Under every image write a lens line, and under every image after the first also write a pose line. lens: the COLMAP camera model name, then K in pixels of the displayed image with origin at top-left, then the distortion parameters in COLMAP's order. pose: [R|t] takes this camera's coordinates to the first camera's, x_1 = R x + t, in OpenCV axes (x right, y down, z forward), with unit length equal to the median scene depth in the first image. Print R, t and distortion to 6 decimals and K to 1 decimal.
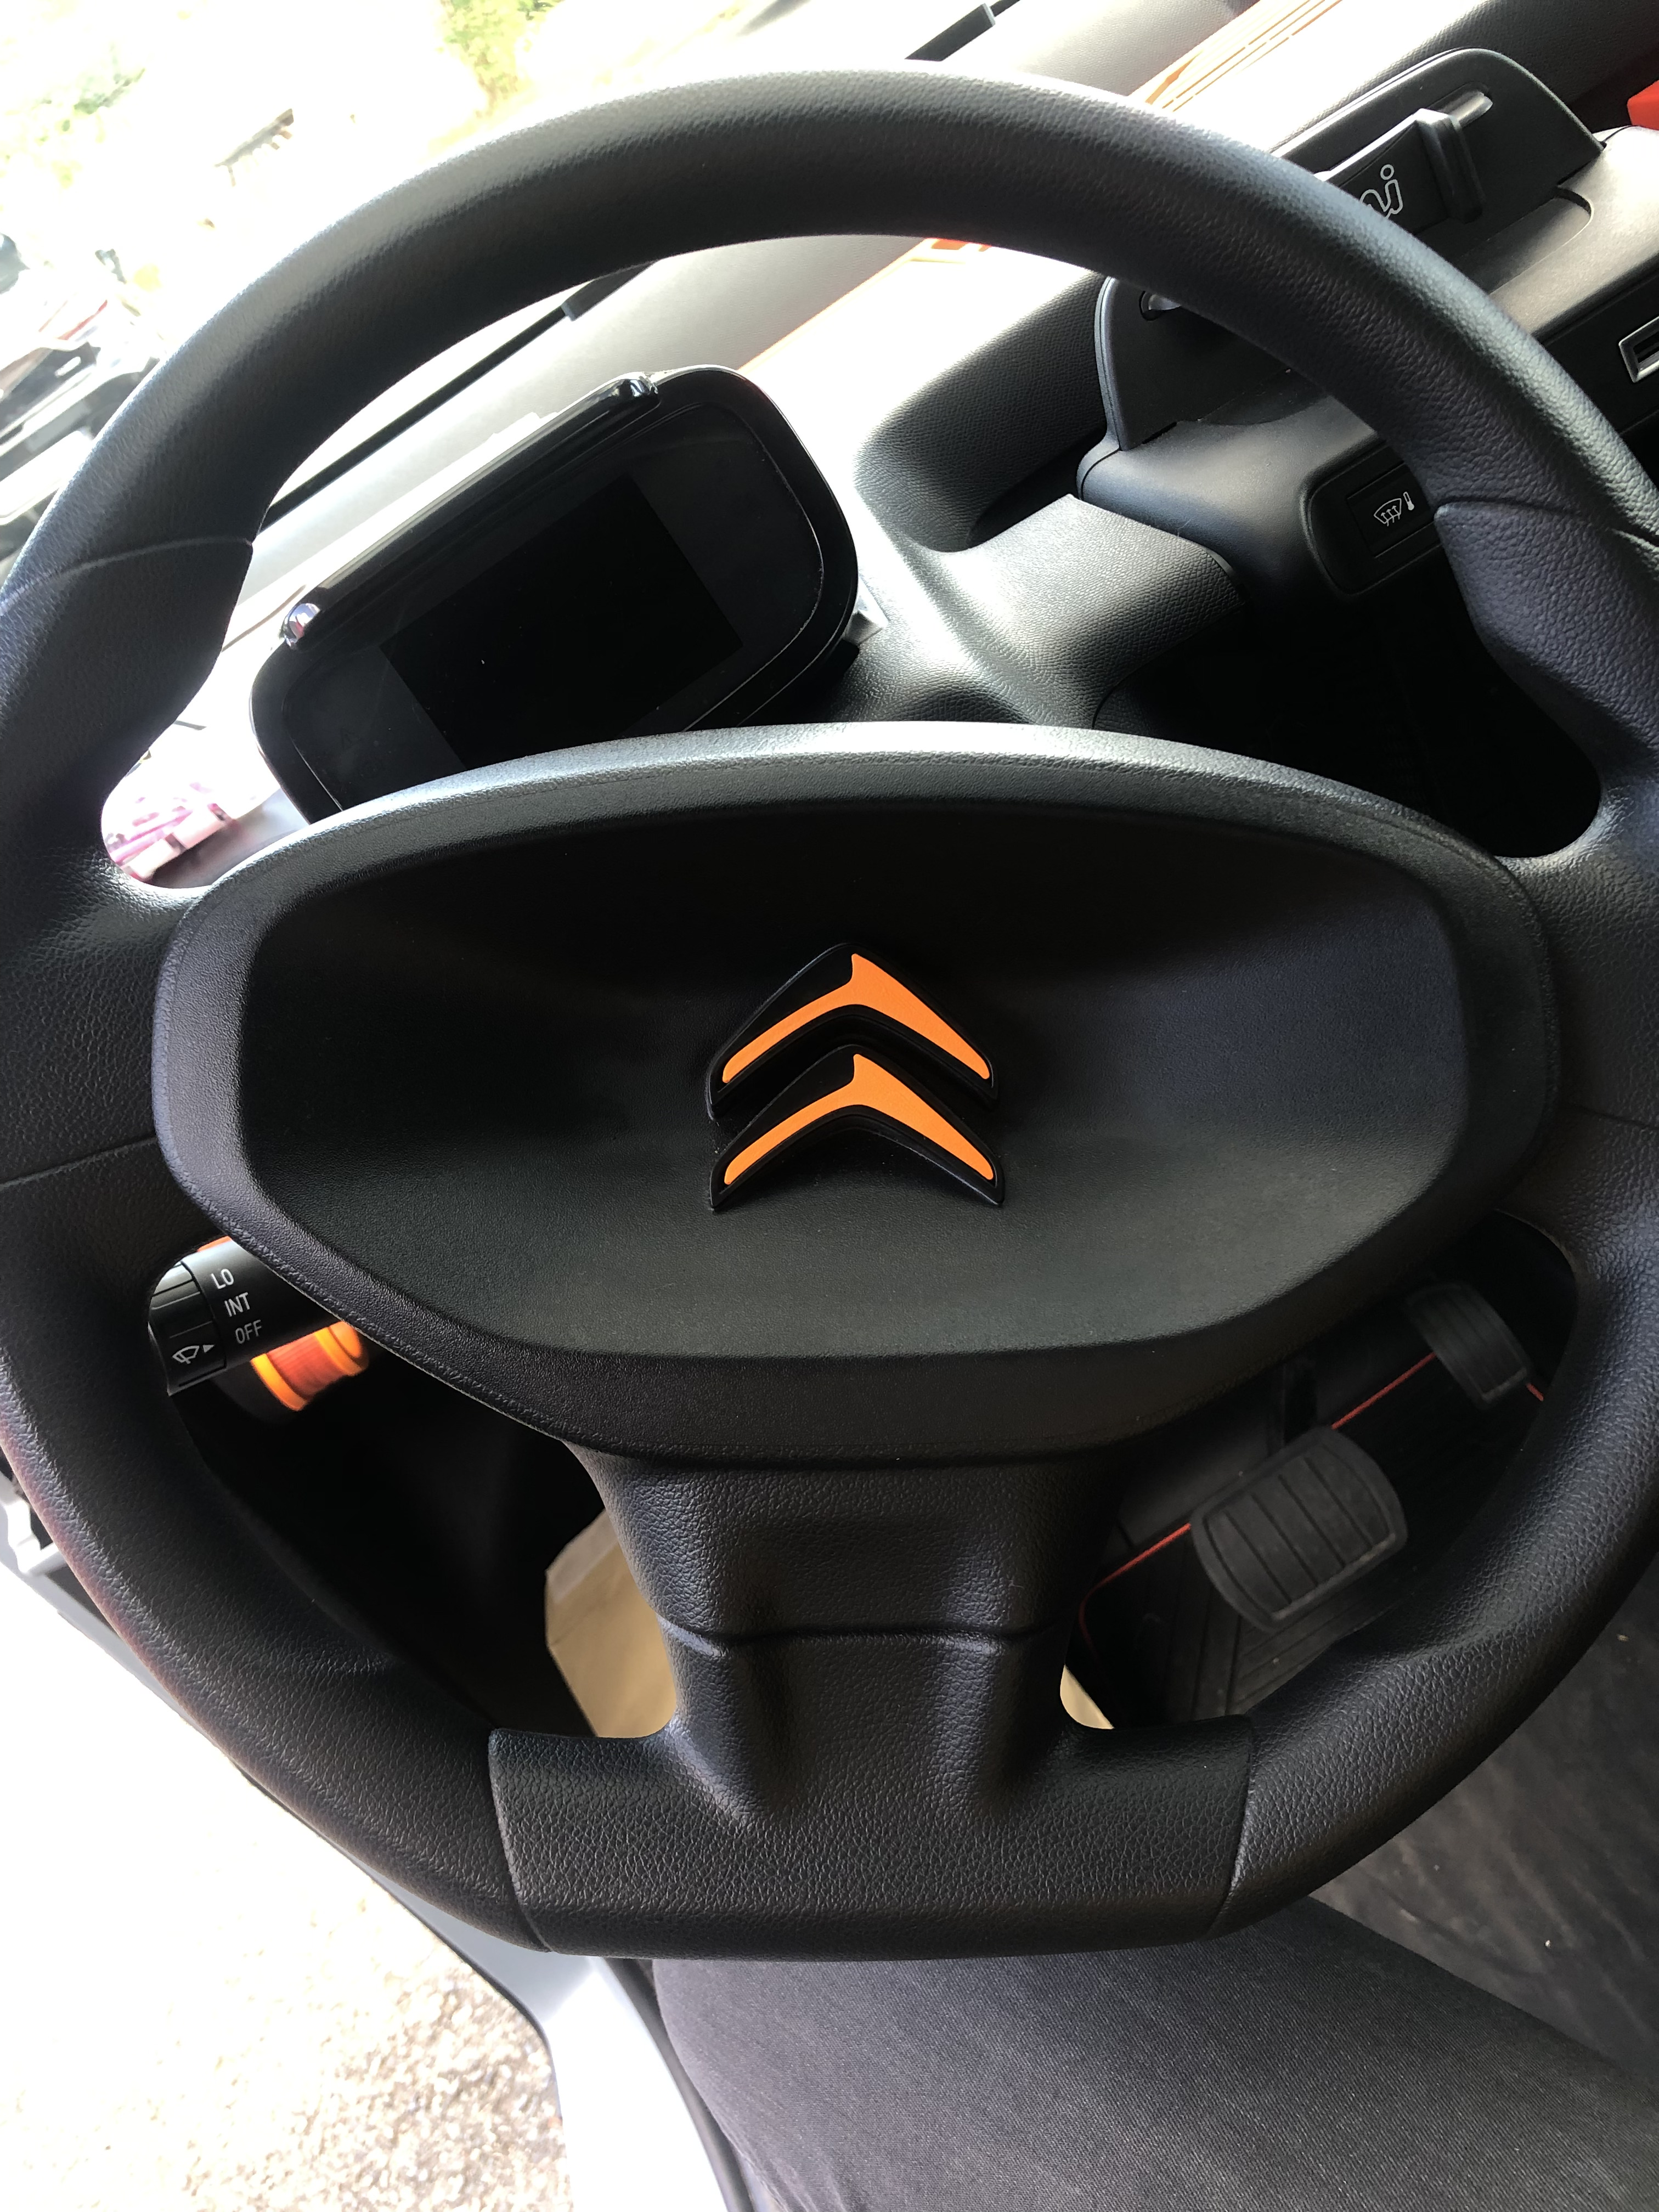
lens RADIAL K [[1820.7, 0, 839.6], [0, 1820.7, 1109.4], [0, 0, 1]] dist [0.004671, -0.025528]
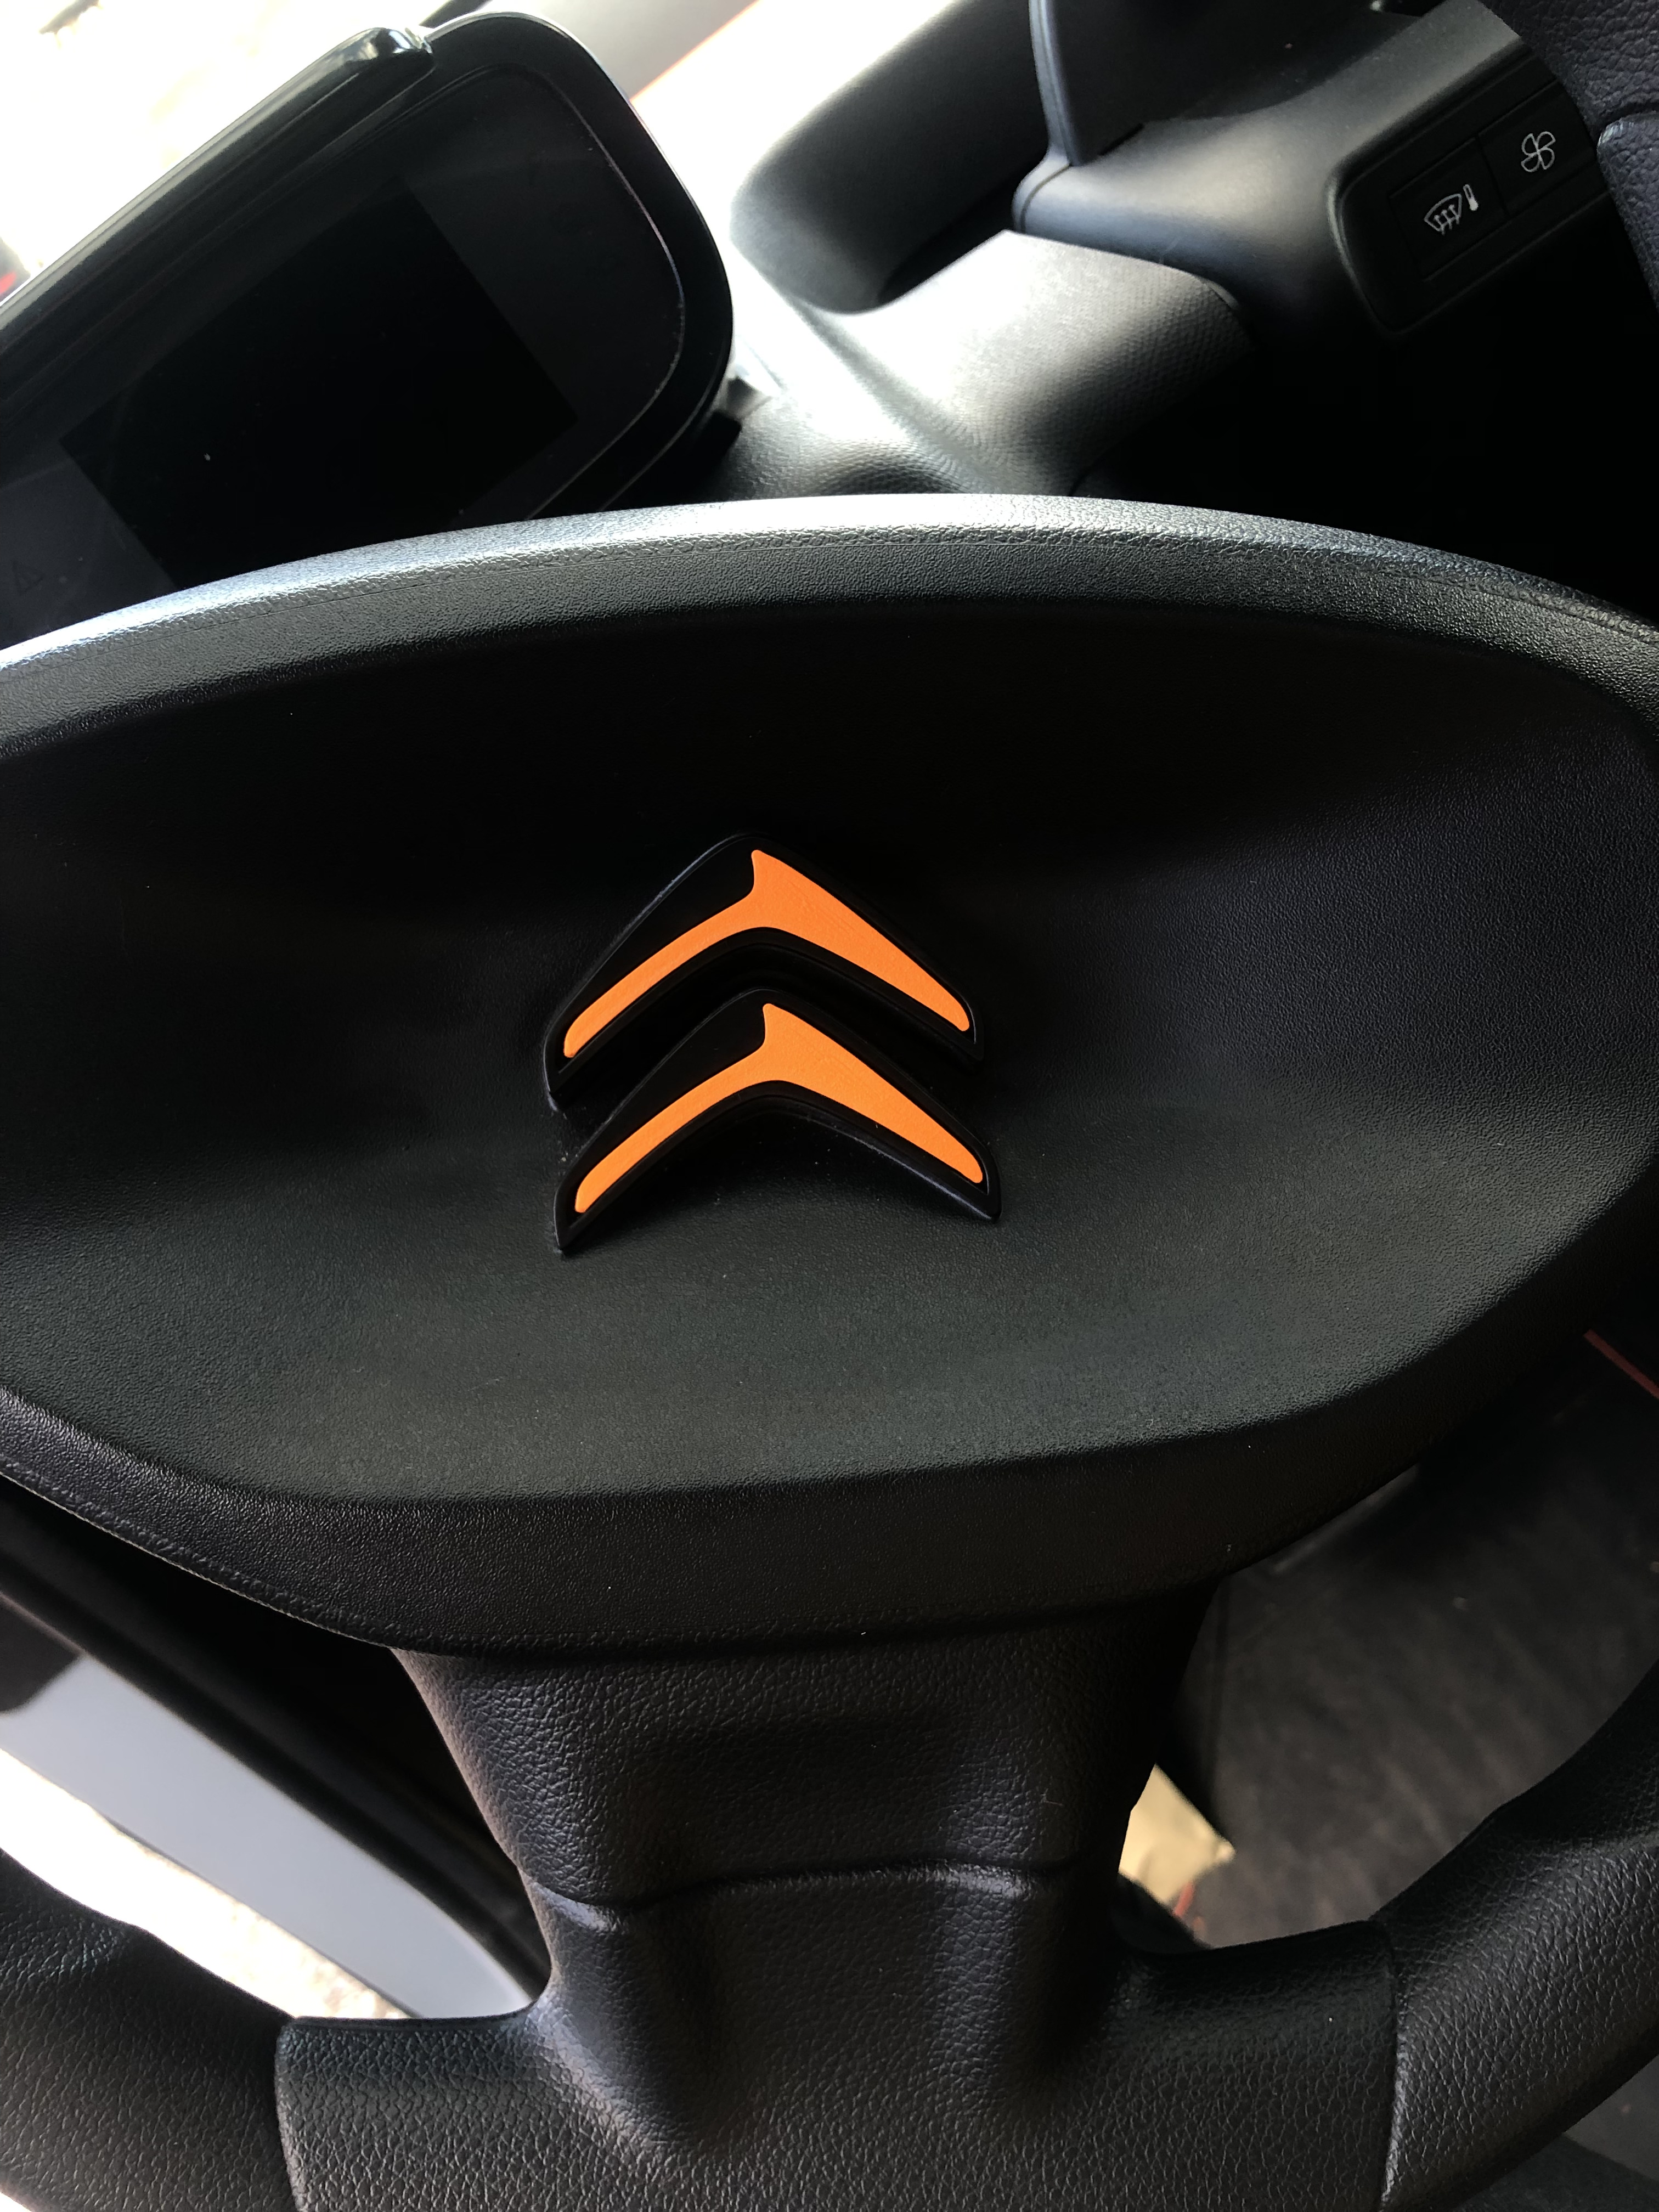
lens RADIAL K [[1820.7, 0, 813.7], [0, 1820.7, 1094.0], [0, 0, 1]] dist [0.004671, -0.025528]
pose [[0.998131, -0.053036, 0.030345, 0.004681], [0.051351, 0.997228, 0.053855, -0.032661], [-0.033117, -0.052196, 0.998088, 0.346735]]
